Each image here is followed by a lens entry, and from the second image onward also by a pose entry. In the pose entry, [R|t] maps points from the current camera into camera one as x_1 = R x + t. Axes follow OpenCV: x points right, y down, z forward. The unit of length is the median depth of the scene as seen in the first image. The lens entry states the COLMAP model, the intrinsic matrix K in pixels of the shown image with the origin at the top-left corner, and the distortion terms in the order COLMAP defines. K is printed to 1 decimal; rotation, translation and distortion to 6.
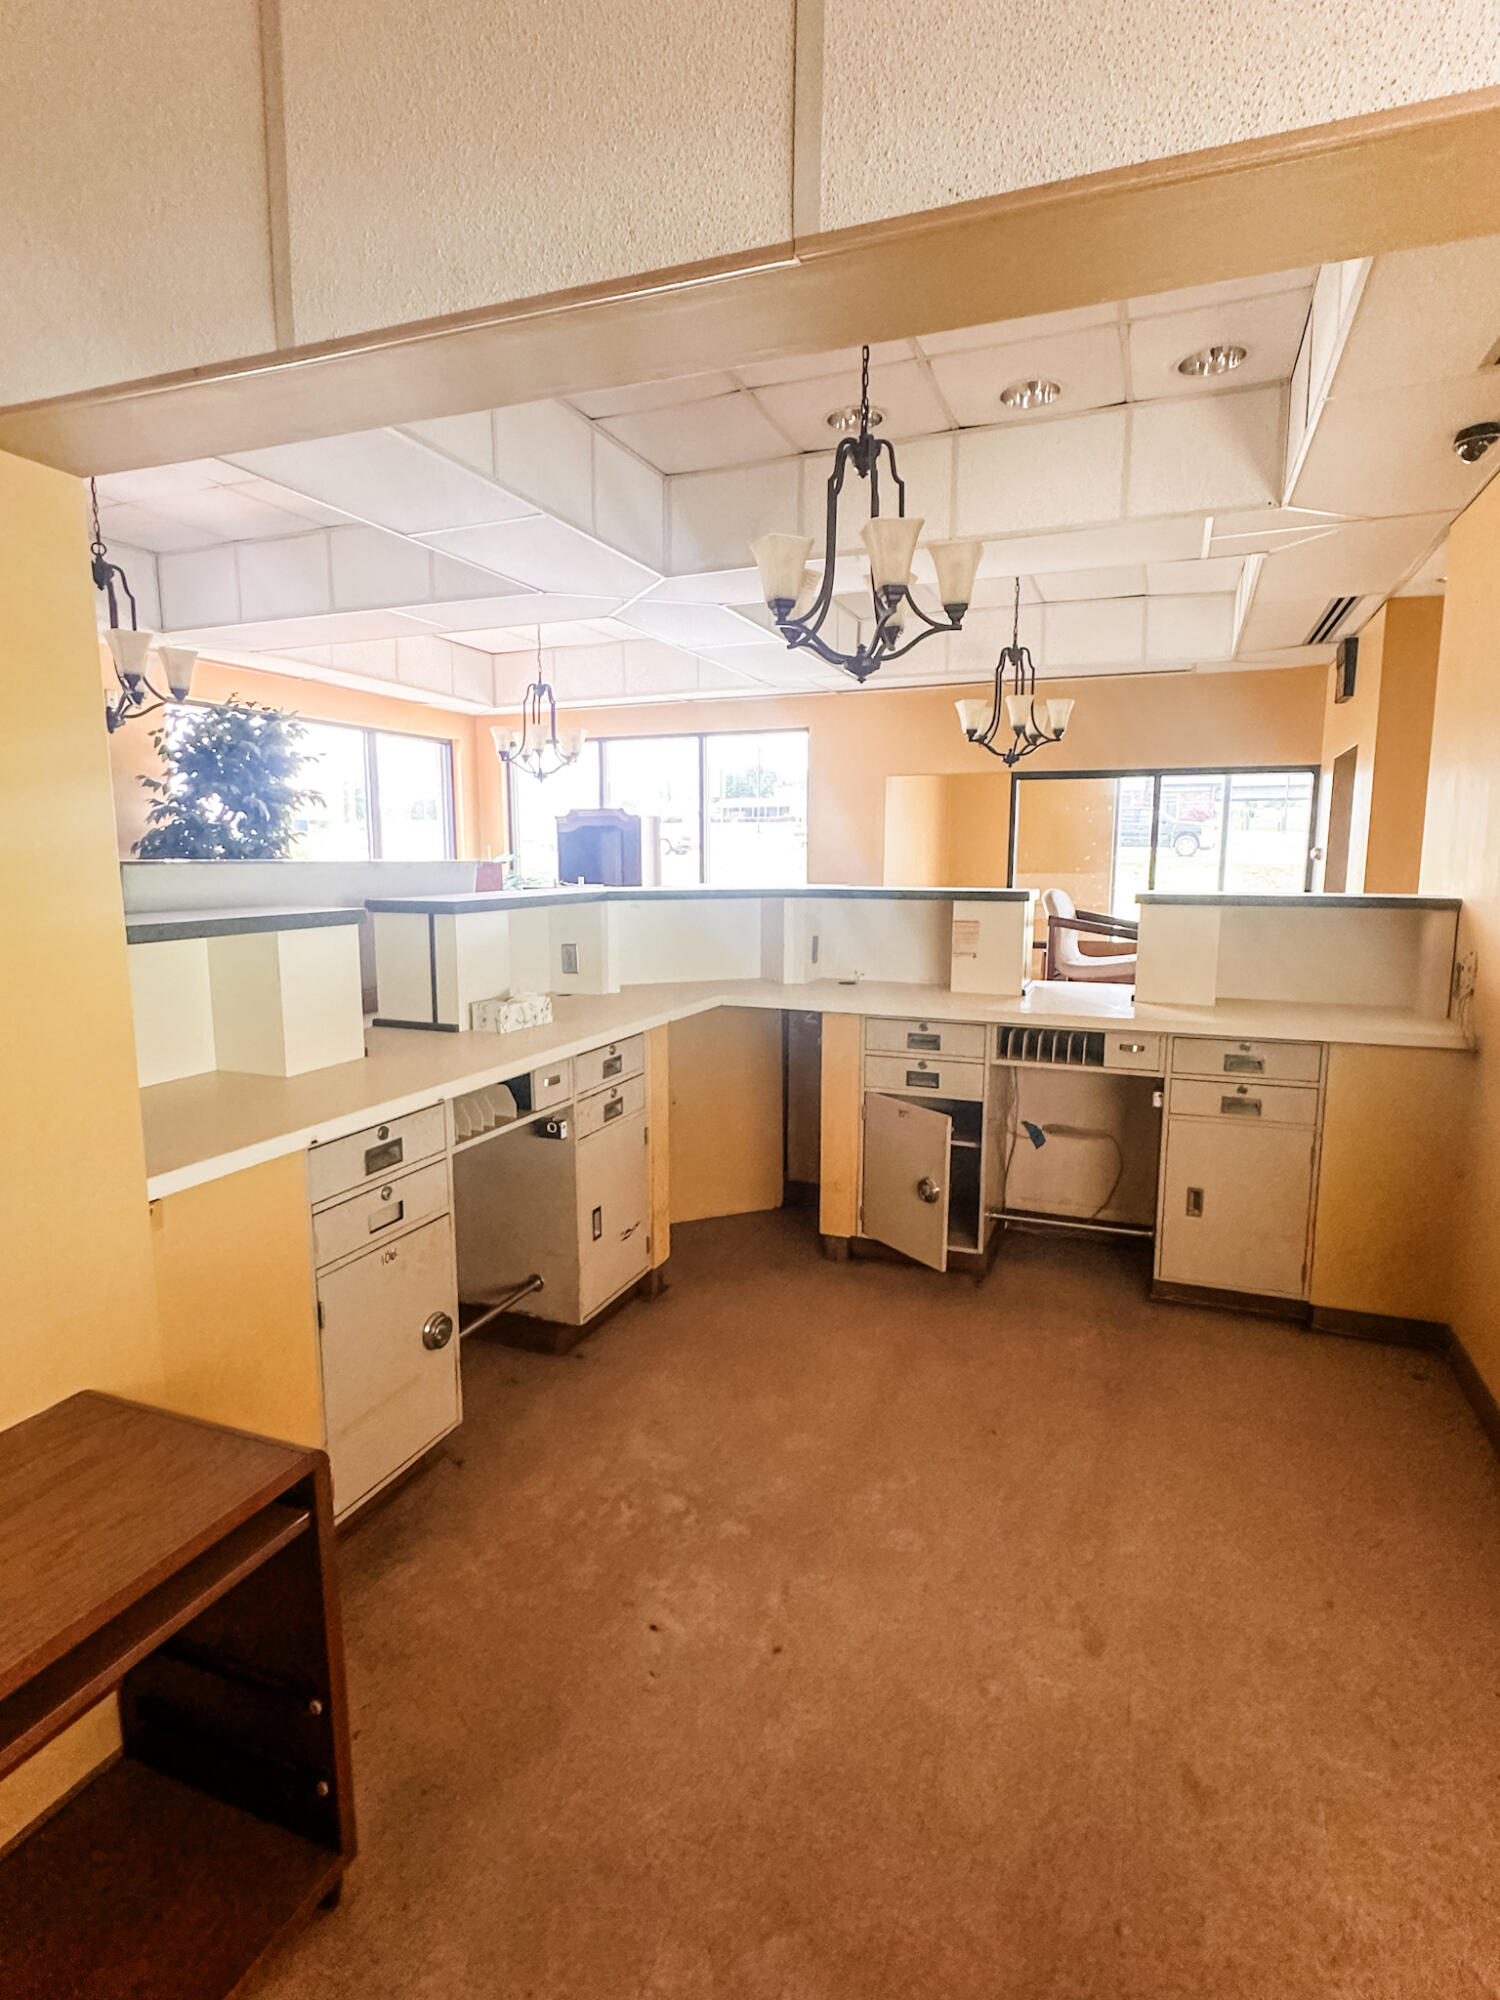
lens RADIAL K [[1054.3, 0, 734.0], [0, 1054.3, 997.9], [0, 0, 1]] dist [-0.005542, 0.001596]
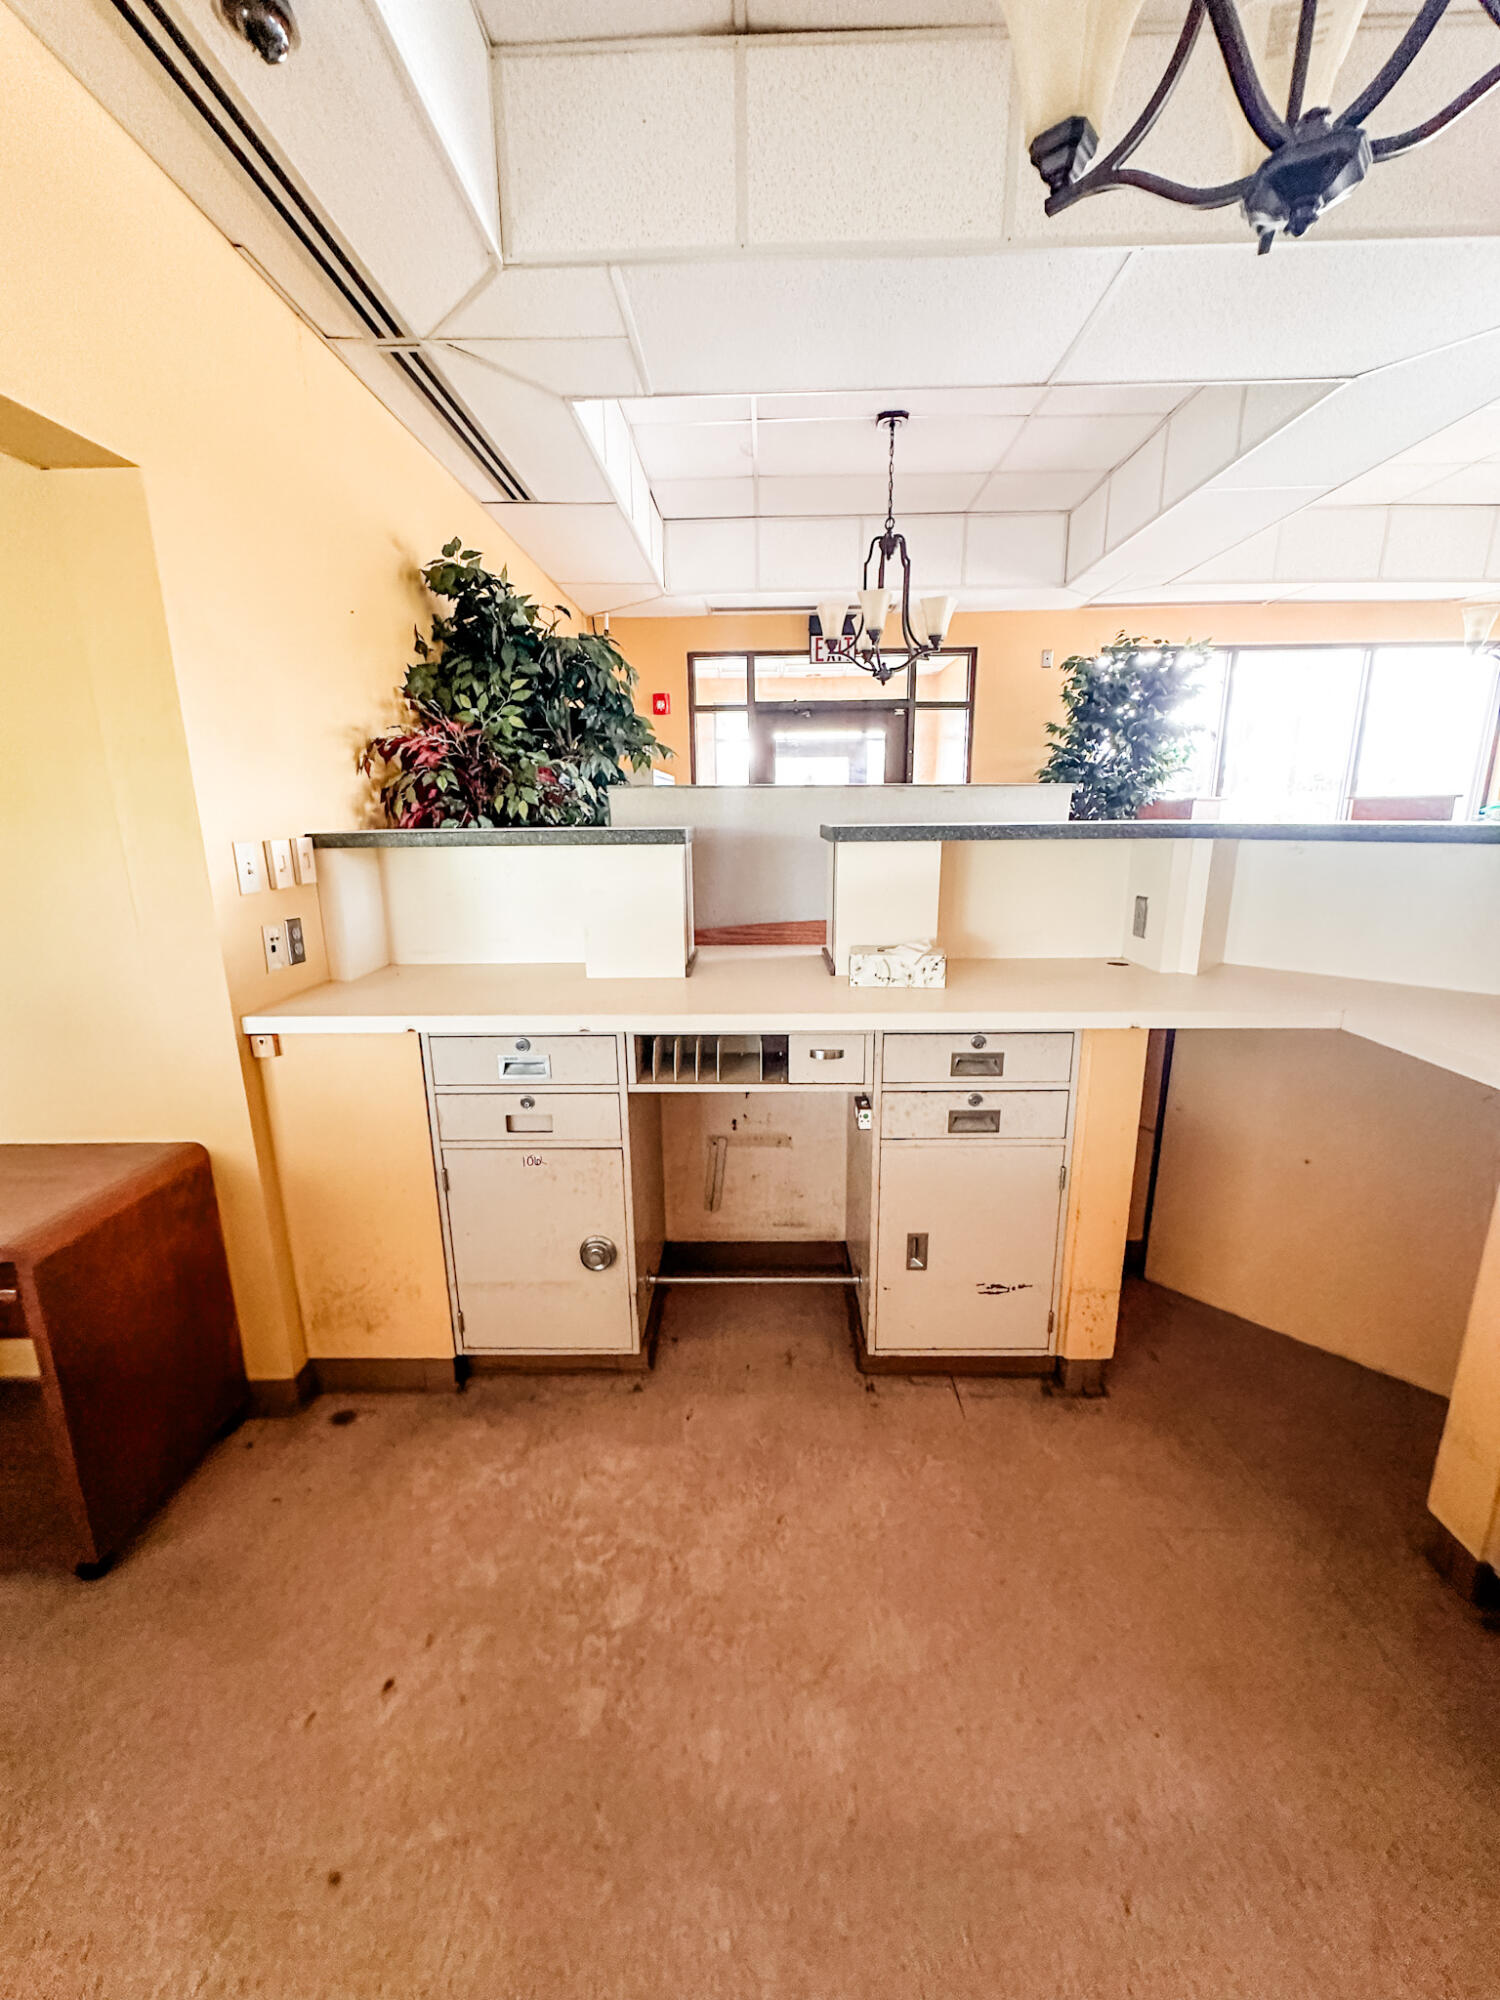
lens RADIAL K [[800.1, 0, 742.8], [0, 800.1, 996.5], [0, 0, 1]] dist [-0.003791, 0.001525]
pose [[0.355730, 0.209949, -0.910702, 0.275924], [-0.117727, 0.976745, 0.179189, -0.051707], [0.927144, 0.043472, 0.372174, 0.558400]]
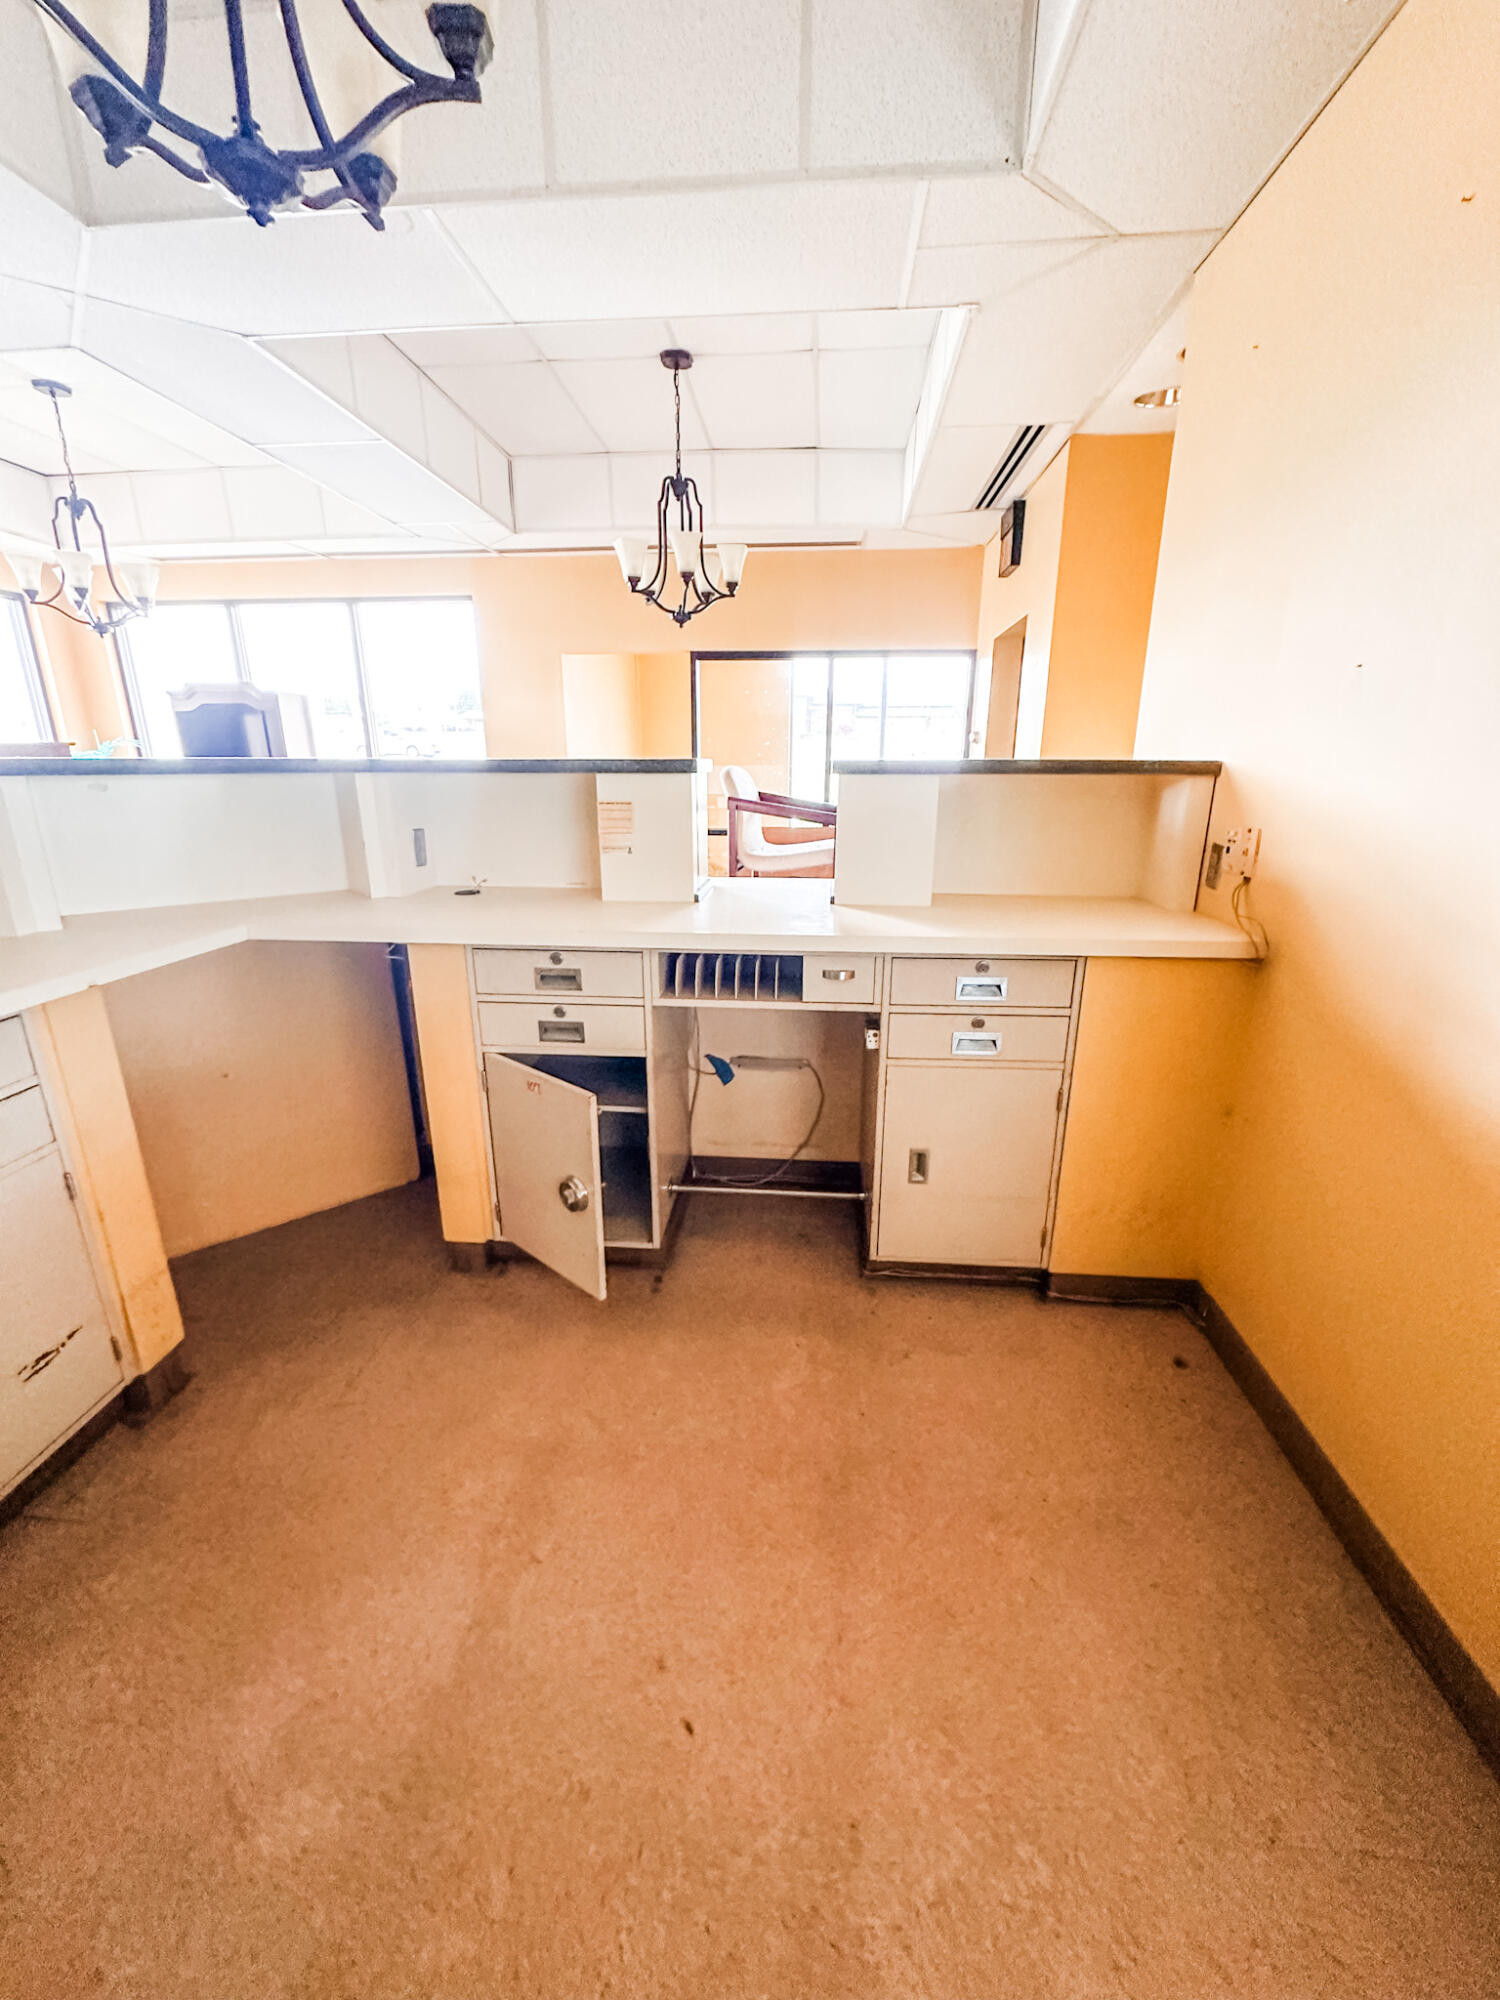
lens RADIAL K [[800.1, 0, 754.0], [0, 800.1, 998.6], [0, 0, 1]] dist [-0.003791, 0.001525]
pose [[0.953536, -0.085803, 0.288802, 0.146929], [0.040602, 0.986441, 0.159017, -0.024186], [-0.298530, -0.139902, 0.944091, 0.450566]]
